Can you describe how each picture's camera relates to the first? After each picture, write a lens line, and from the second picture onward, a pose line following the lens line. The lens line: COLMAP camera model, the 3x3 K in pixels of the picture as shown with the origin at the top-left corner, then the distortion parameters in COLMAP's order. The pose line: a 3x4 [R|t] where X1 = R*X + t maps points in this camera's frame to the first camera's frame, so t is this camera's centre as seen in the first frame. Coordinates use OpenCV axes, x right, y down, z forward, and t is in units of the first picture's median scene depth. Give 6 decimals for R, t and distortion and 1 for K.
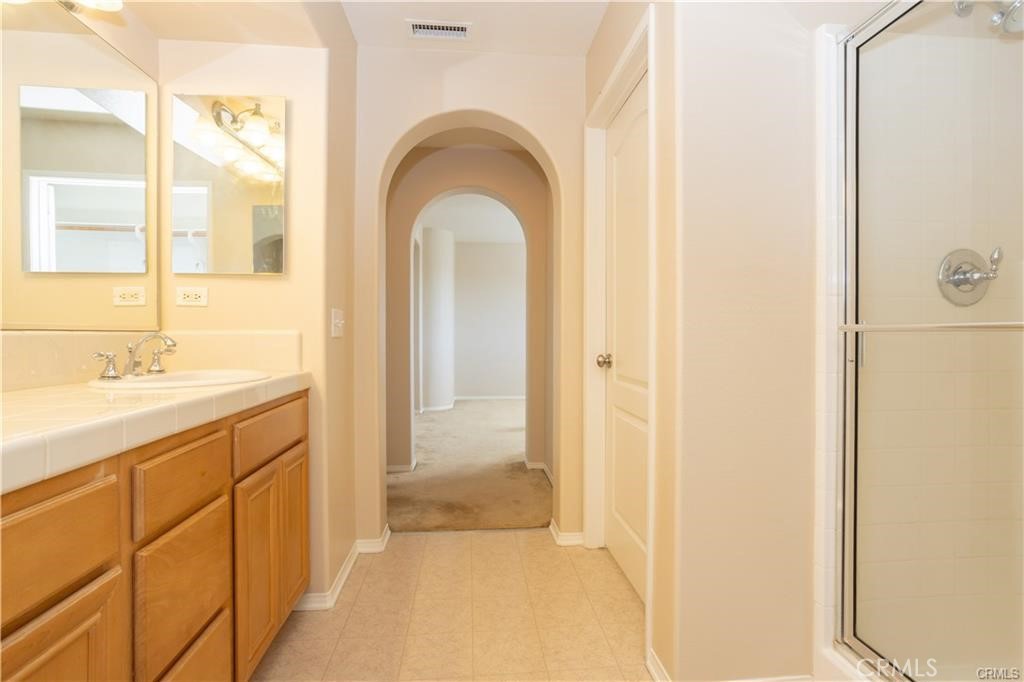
lens RADIAL K [[486.7, 0, 512.8], [0, 486.7, 336.4], [0, 0, 1]] dist [-0.057099, 0.032335]
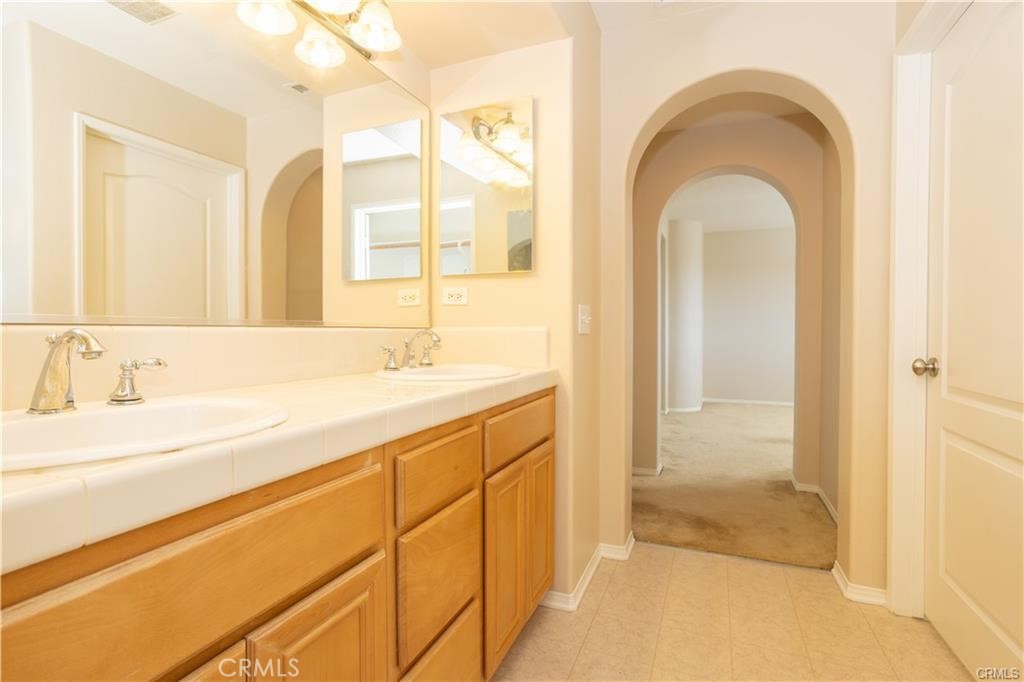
lens RADIAL K [[486.7, 0, 512.8], [0, 486.7, 336.4], [0, 0, 1]] dist [-0.057099, 0.032335]
pose [[0.881164, 0.004611, -0.472789, -0.030662], [-0.002032, 0.999980, 0.005965, 0.000968], [0.472807, -0.004296, 0.881156, 0.081159]]
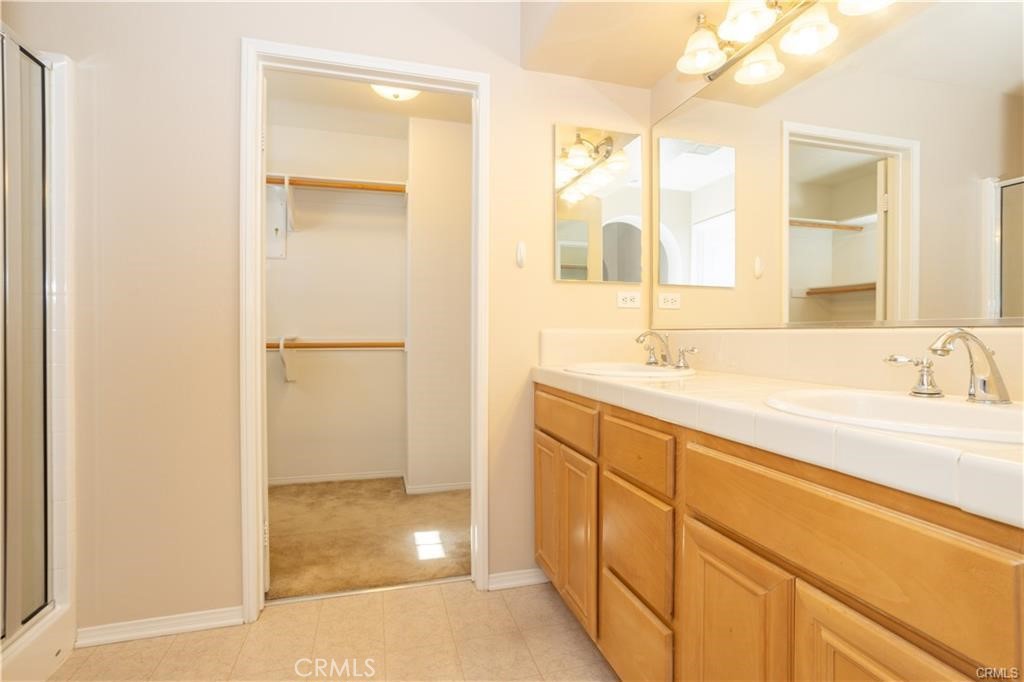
lens RADIAL K [[486.7, 0, 512.8], [0, 486.7, 336.4], [0, 0, 1]] dist [-0.057099, 0.032335]
pose [[-0.985673, -0.004040, -0.168622, -0.170547], [-0.006231, 0.999903, 0.012469, -0.002308], [0.168555, 0.013341, -0.985602, 1.949217]]
